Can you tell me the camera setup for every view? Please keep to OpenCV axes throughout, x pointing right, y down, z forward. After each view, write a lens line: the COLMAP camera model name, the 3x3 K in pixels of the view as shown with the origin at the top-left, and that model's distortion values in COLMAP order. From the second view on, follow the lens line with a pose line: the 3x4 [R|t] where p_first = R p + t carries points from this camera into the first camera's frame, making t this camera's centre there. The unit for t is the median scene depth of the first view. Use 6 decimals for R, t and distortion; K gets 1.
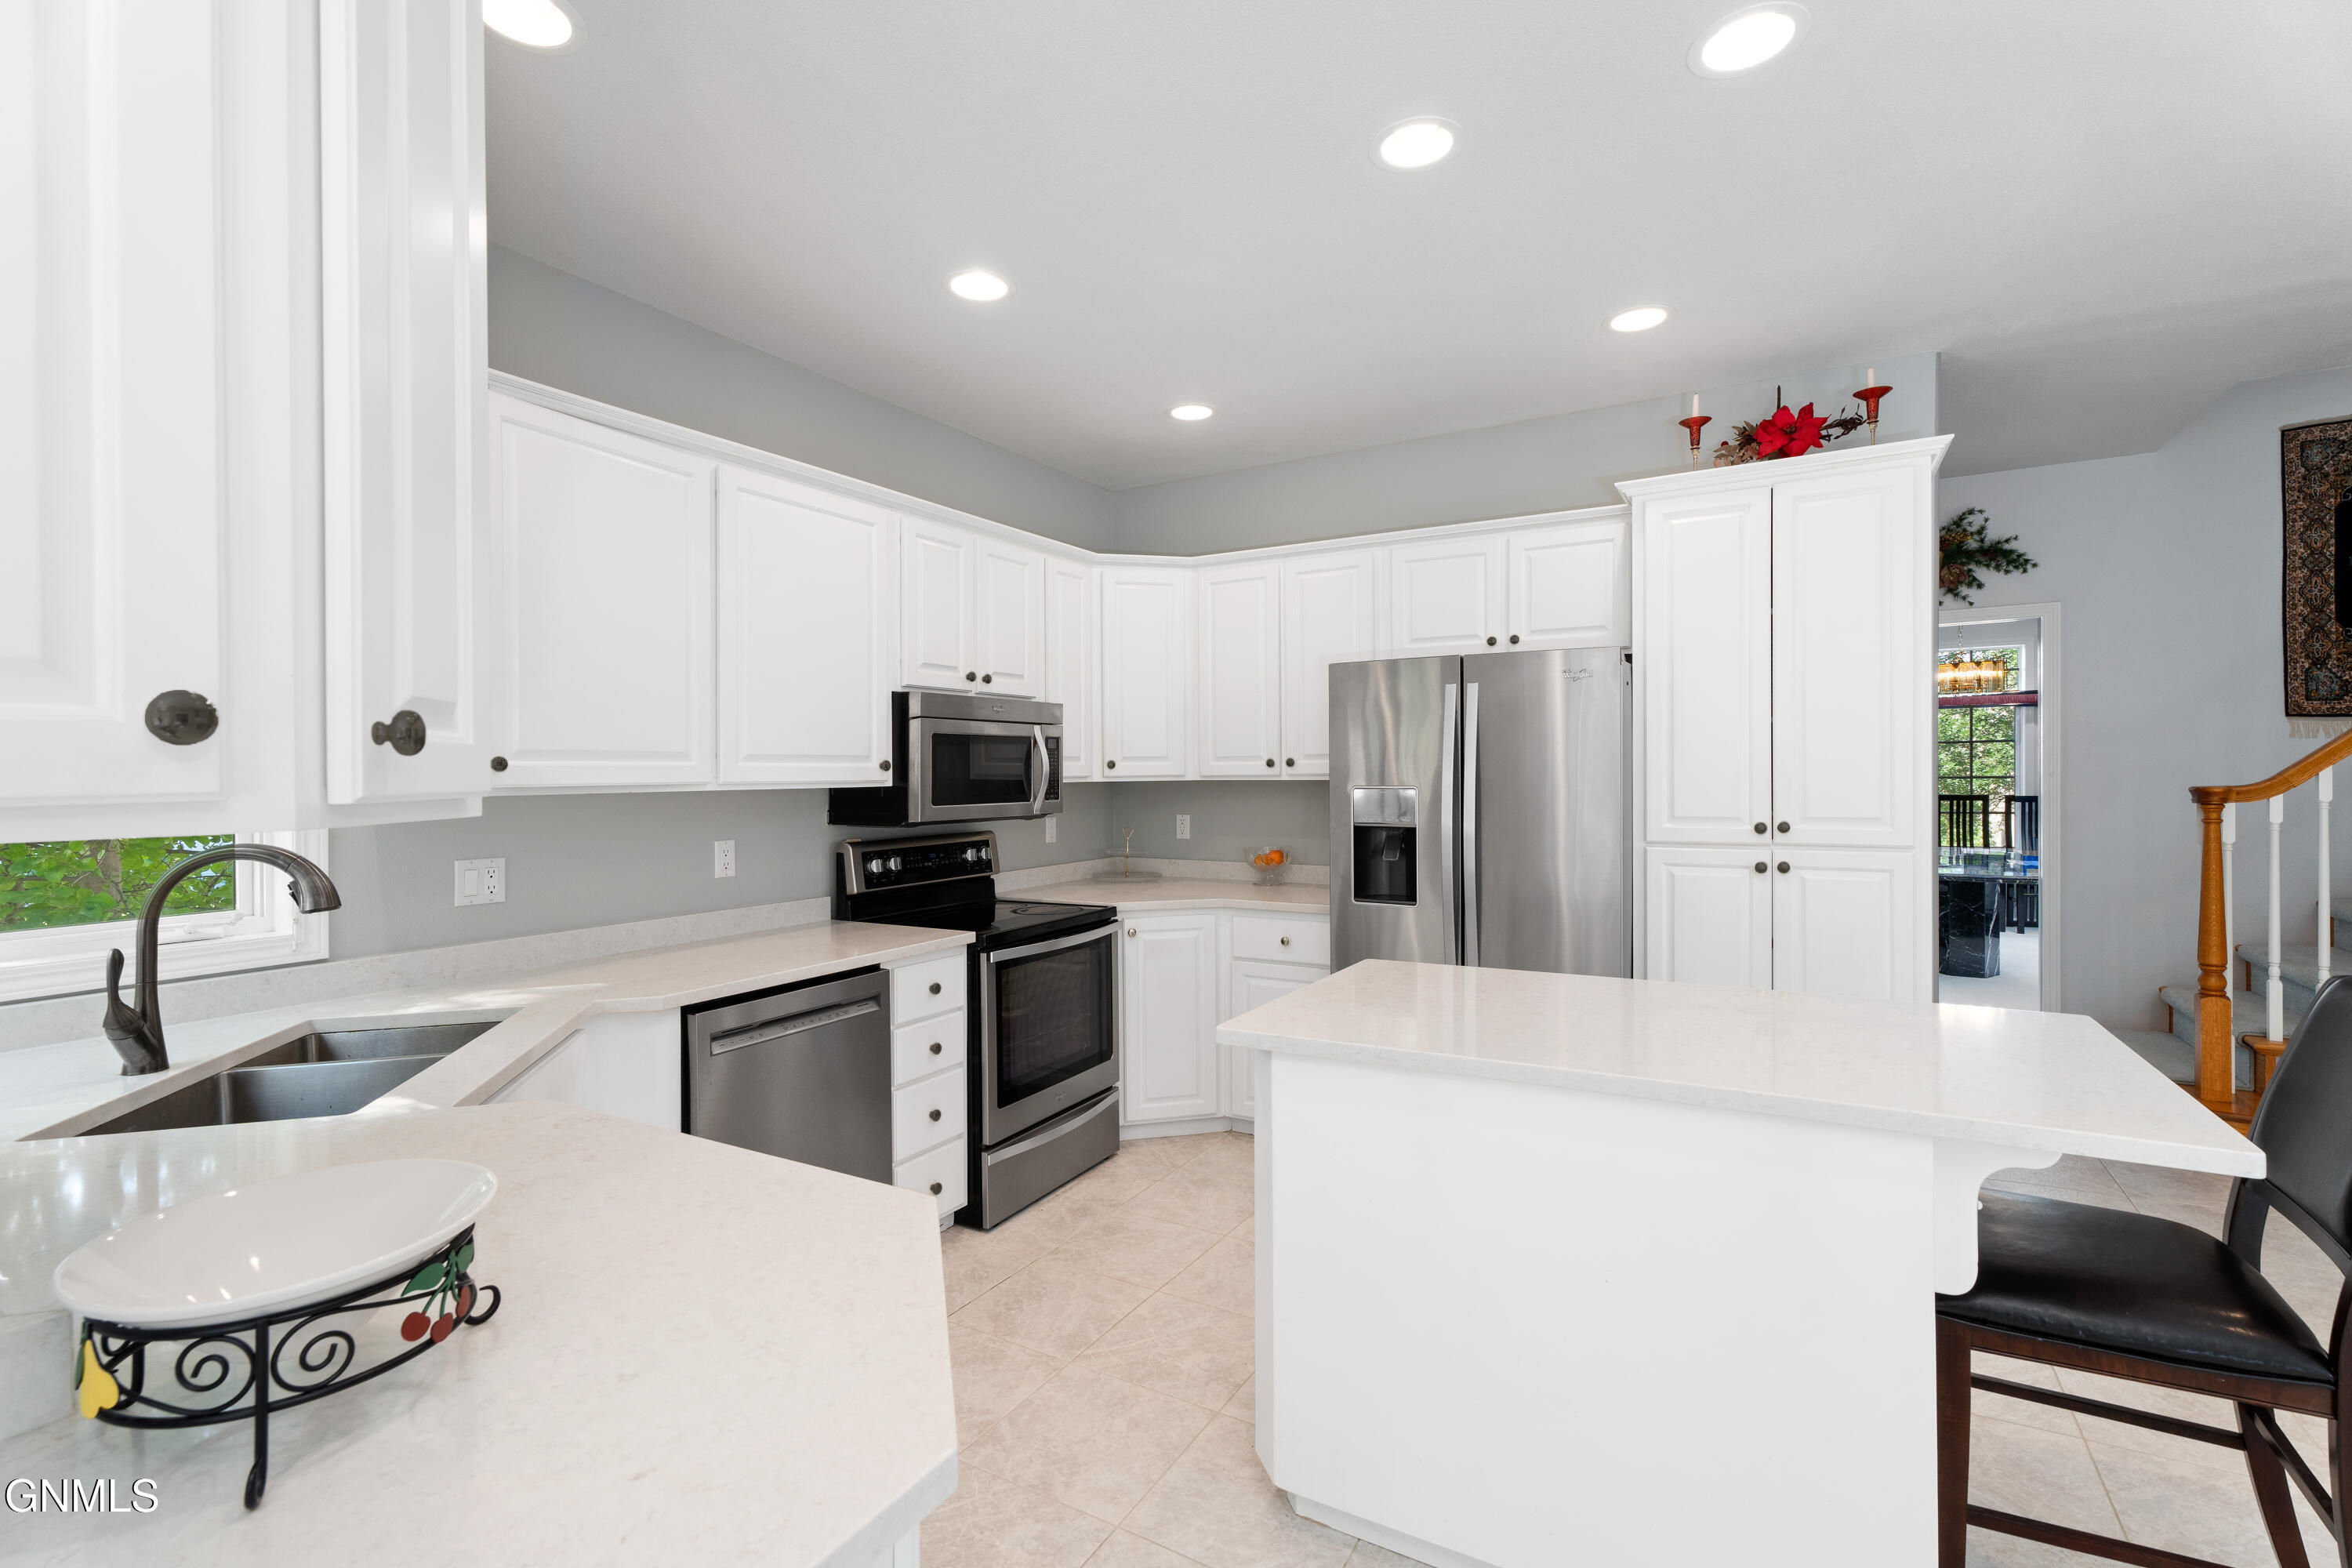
lens RADIAL K [[1054.7, 0, 1169.5], [0, 1054.7, 785.0], [0, 0, 1]] dist [0.005875, -0.001633]
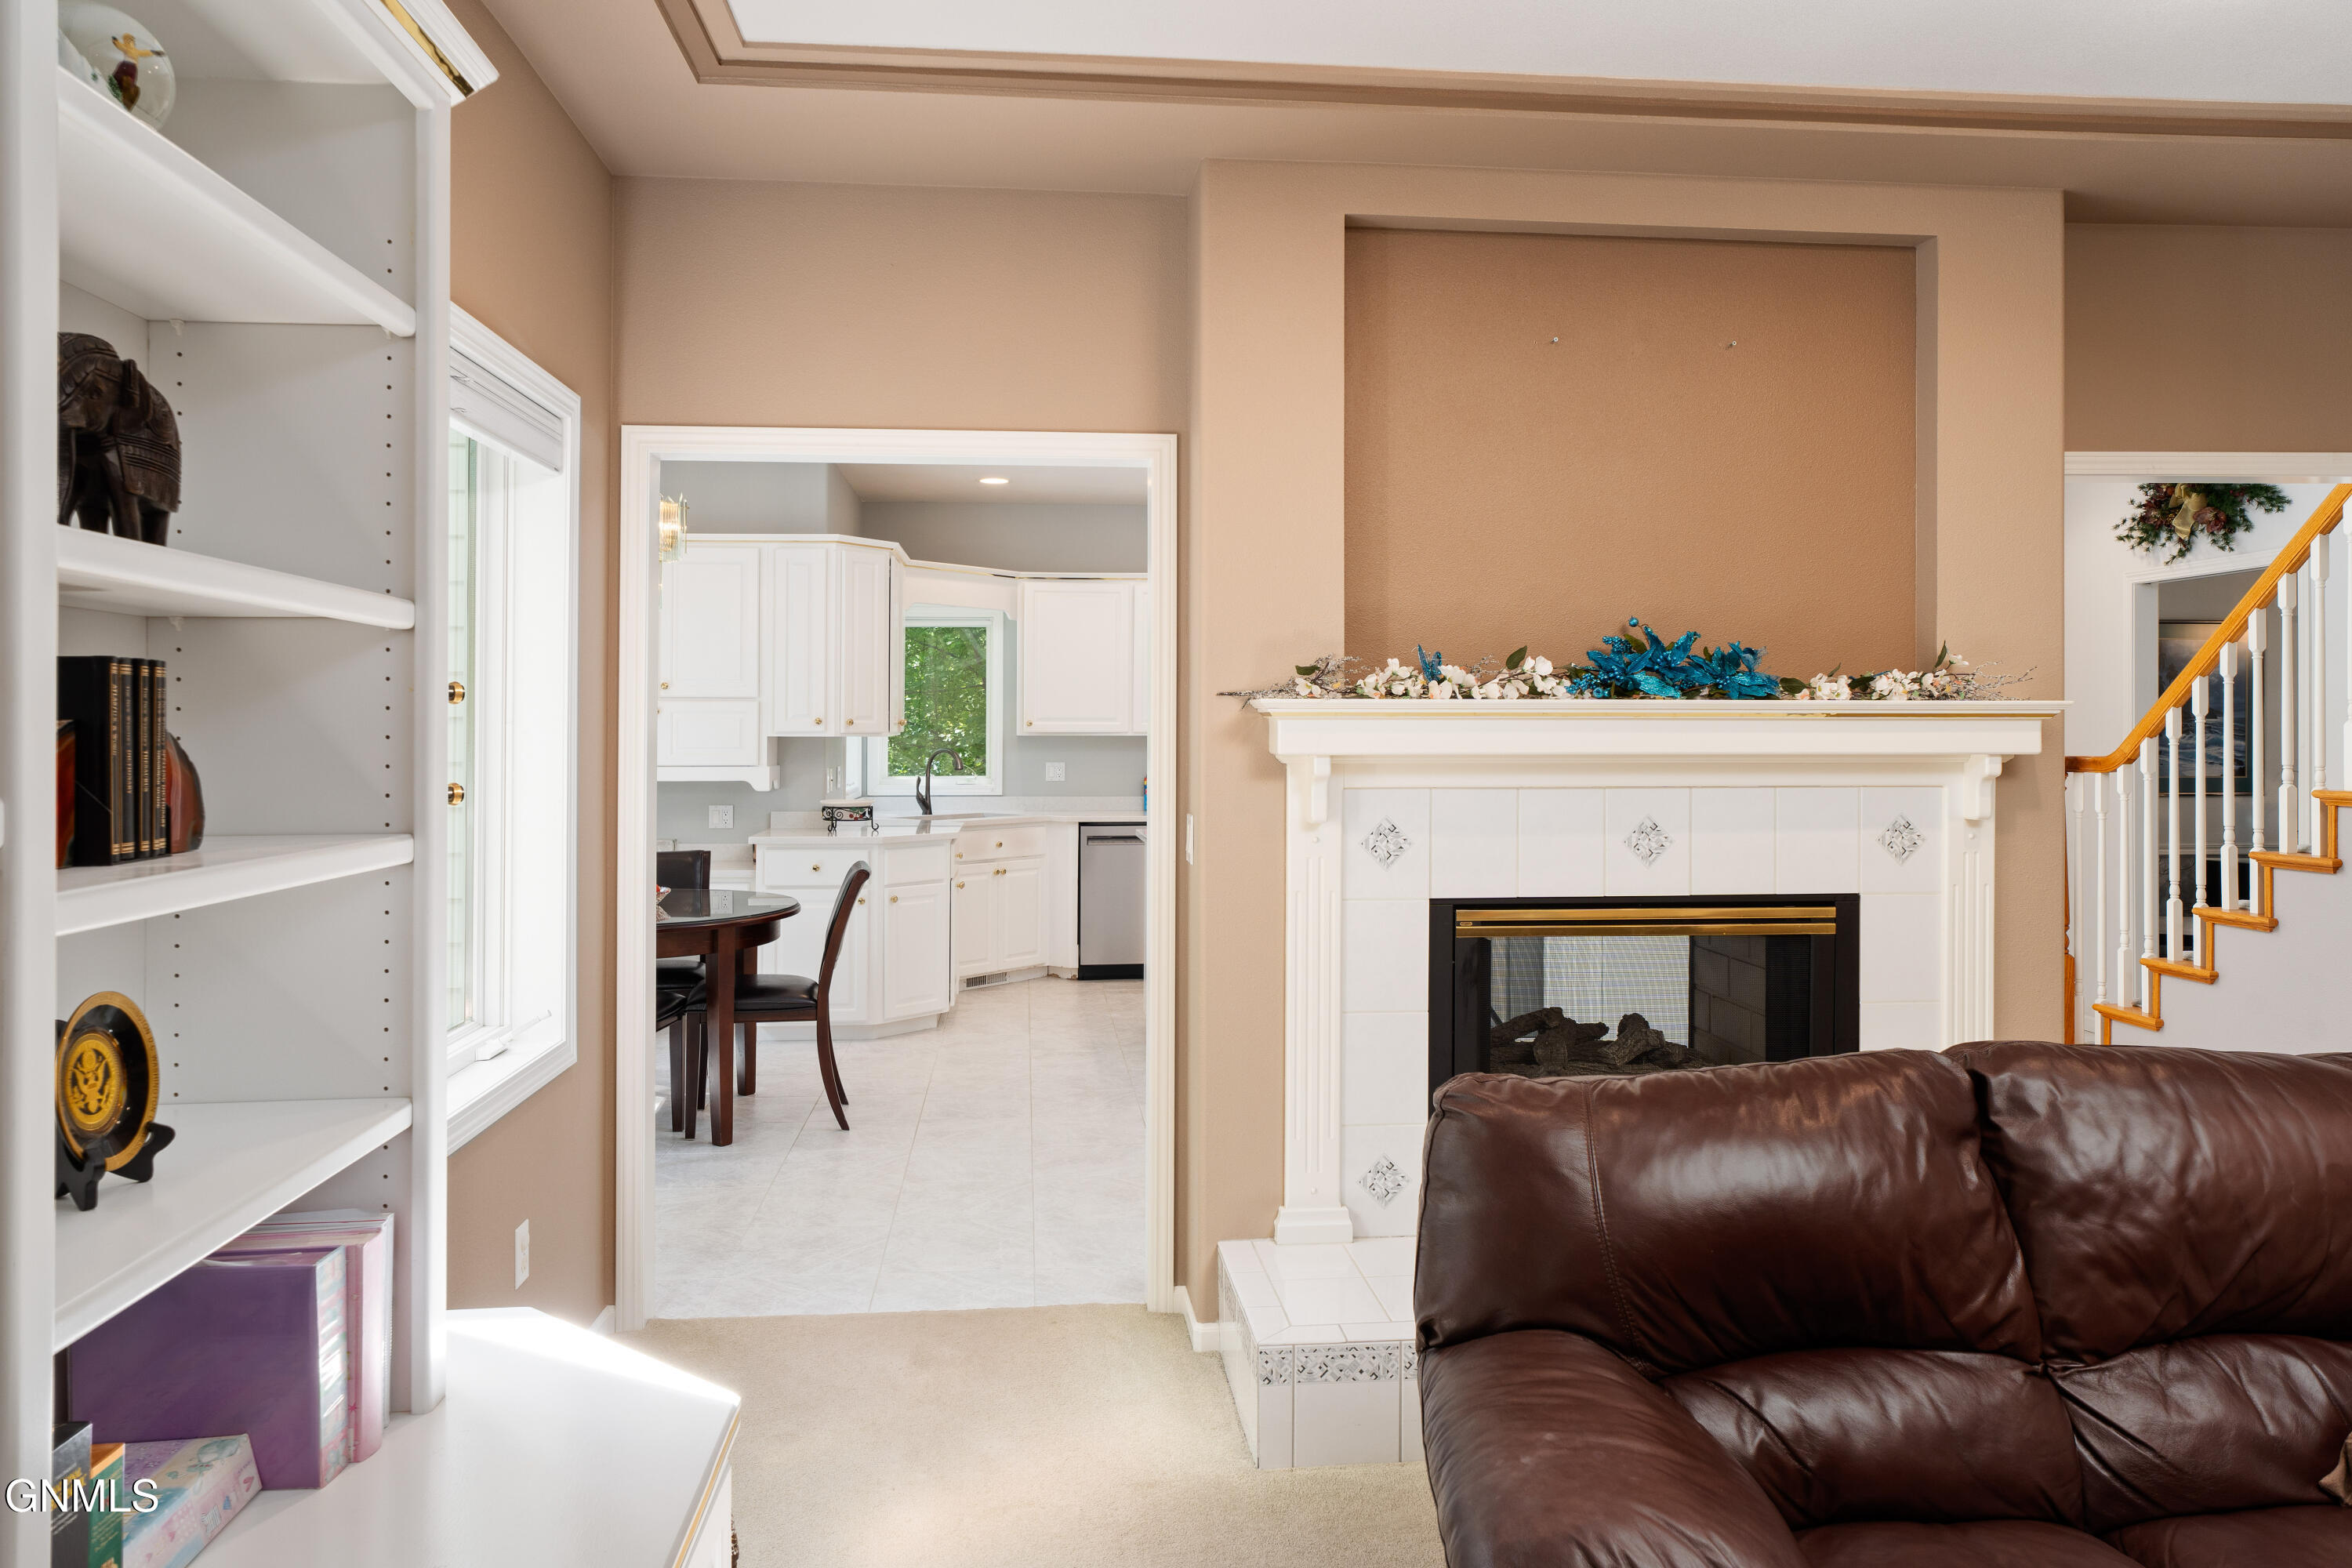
lens RADIAL K [[1541.9, 0, 1159.6], [0, 1541.9, 758.3], [0, 0, 1]] dist [-0.010871, -0.000601]
pose [[0.582322, 0.025422, -0.812560, 1.938923], [-0.017098, 0.999673, 0.019023, -0.008756], [0.812778, 0.002816, 0.582567, -0.708674]]
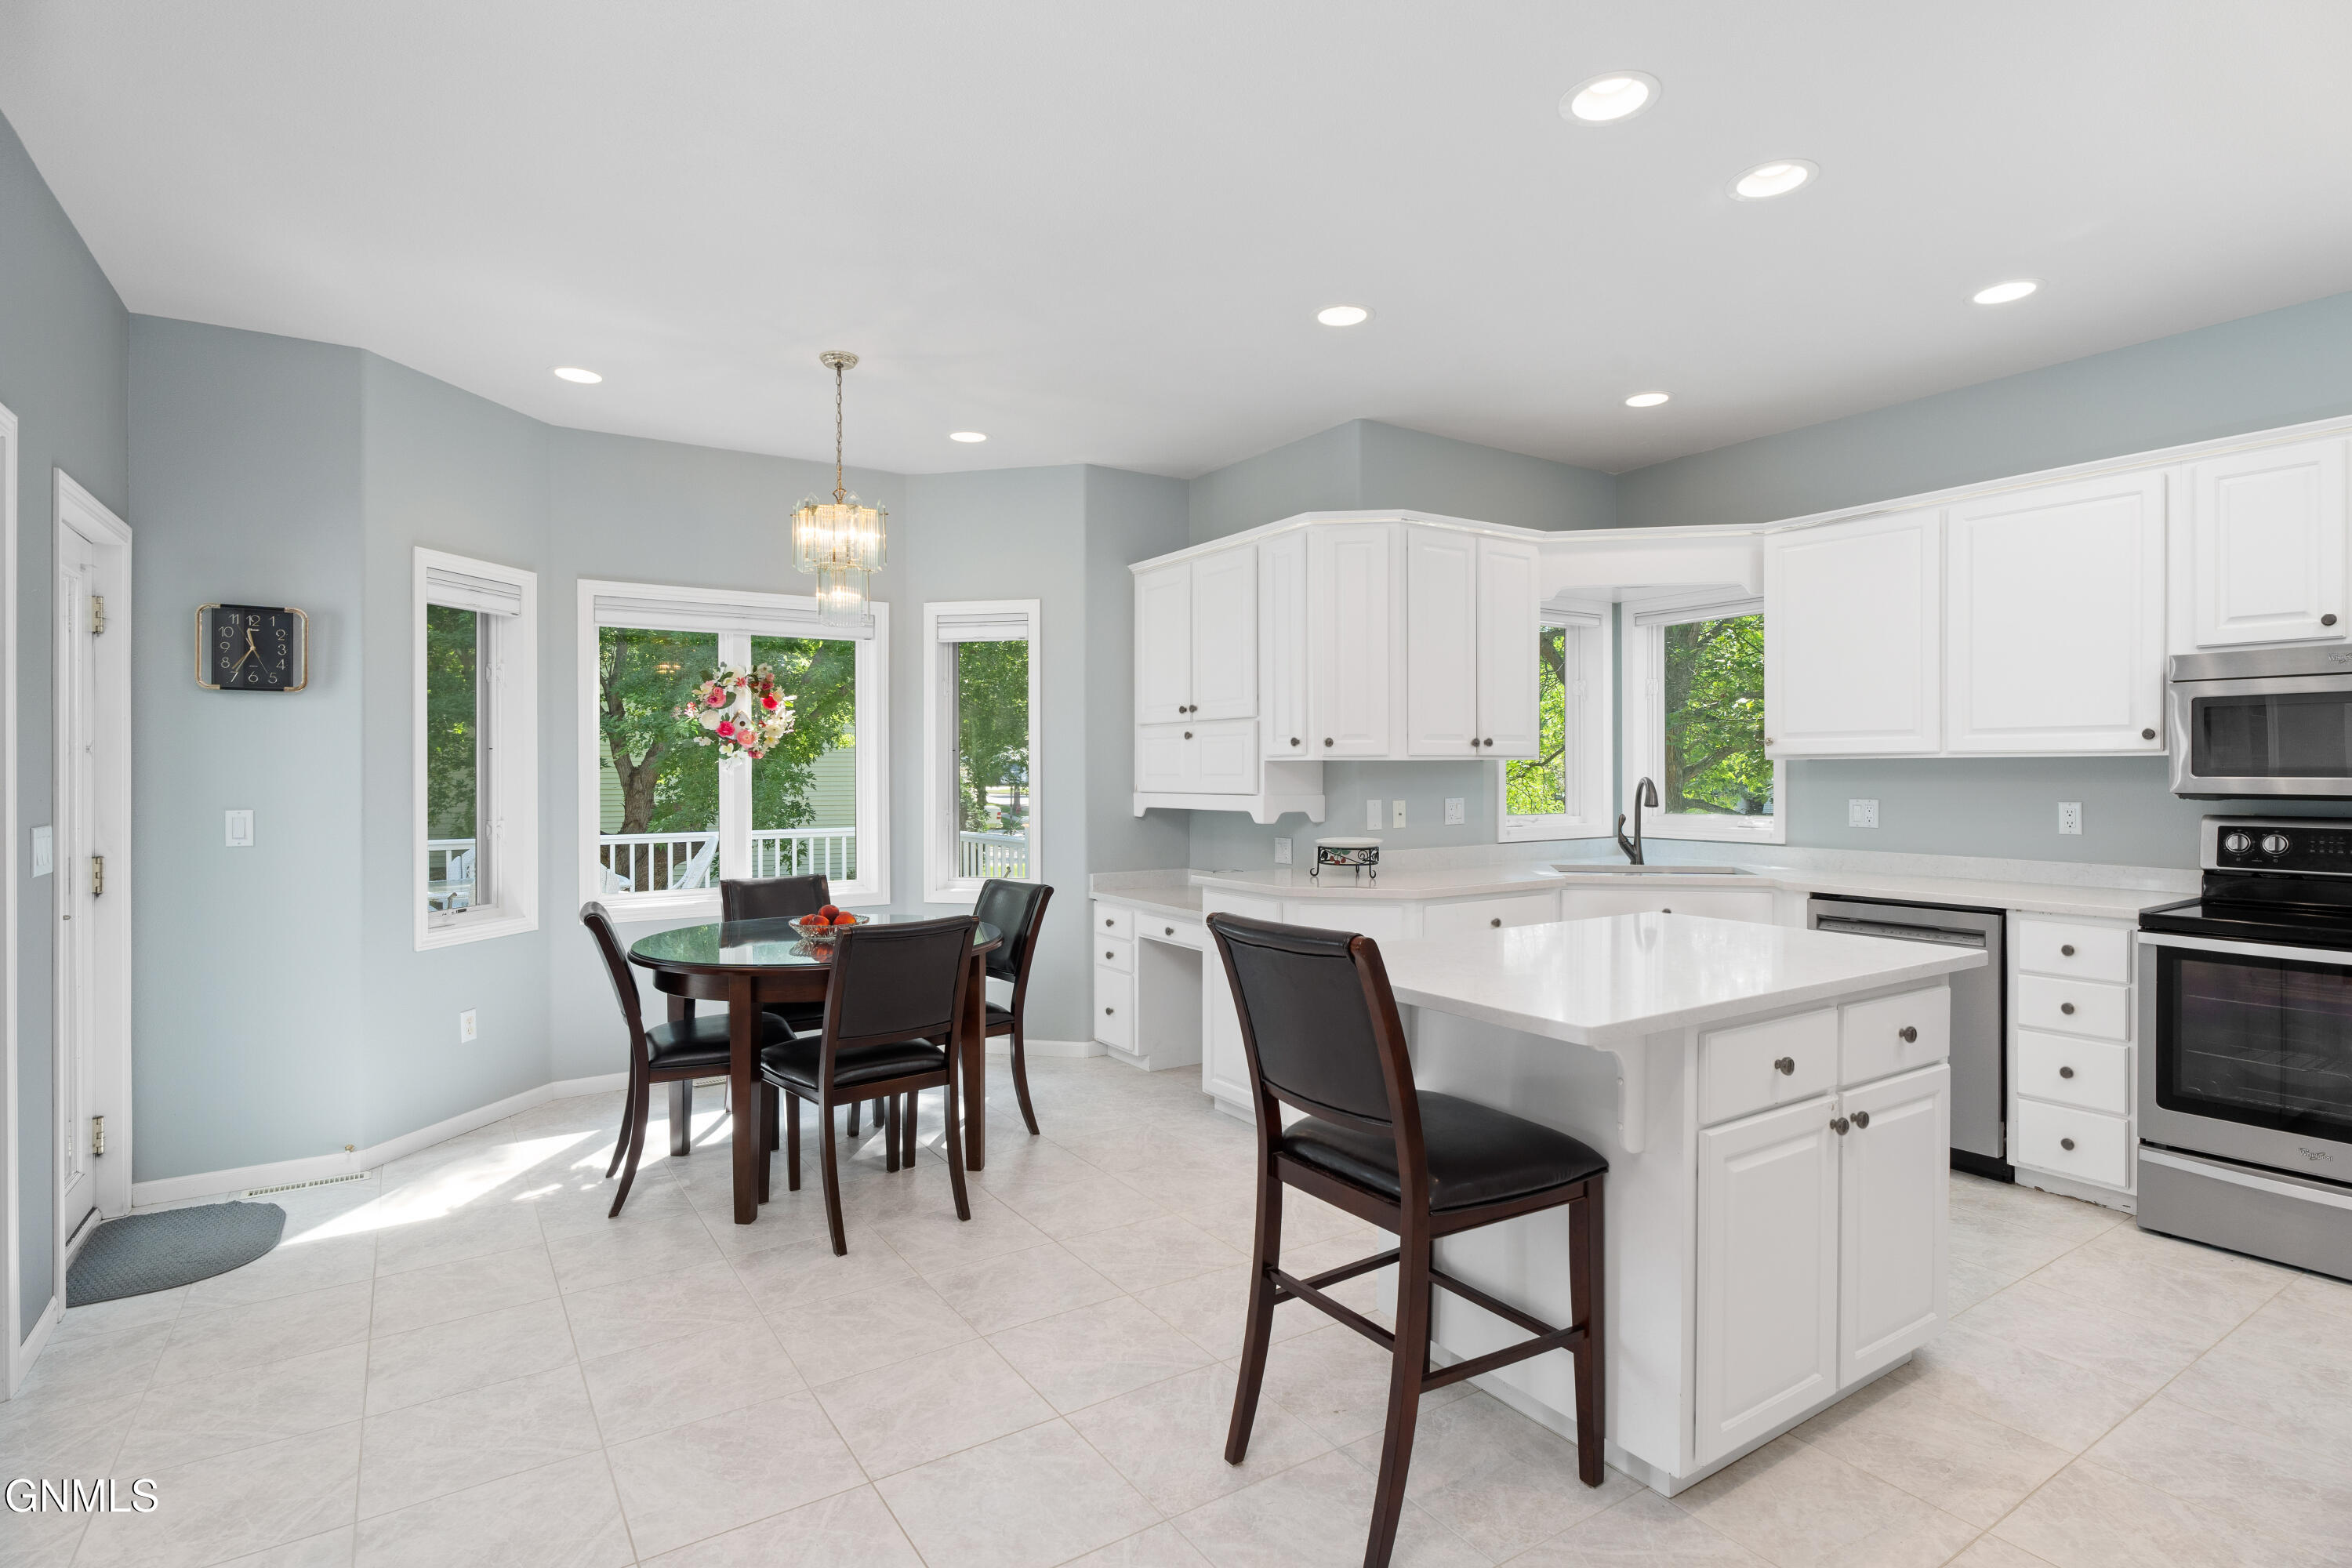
lens RADIAL K [[1163.4, 0, 1174.5], [0, 1163.4, 778.2], [0, 0, 1]] dist [0.000863, 0.000591]
pose [[-0.446547, 0.019075, -0.894557, 1.152023], [-0.002088, 0.999748, 0.022360, 0.000427], [0.894758, 0.011852, -0.446394, 0.702354]]
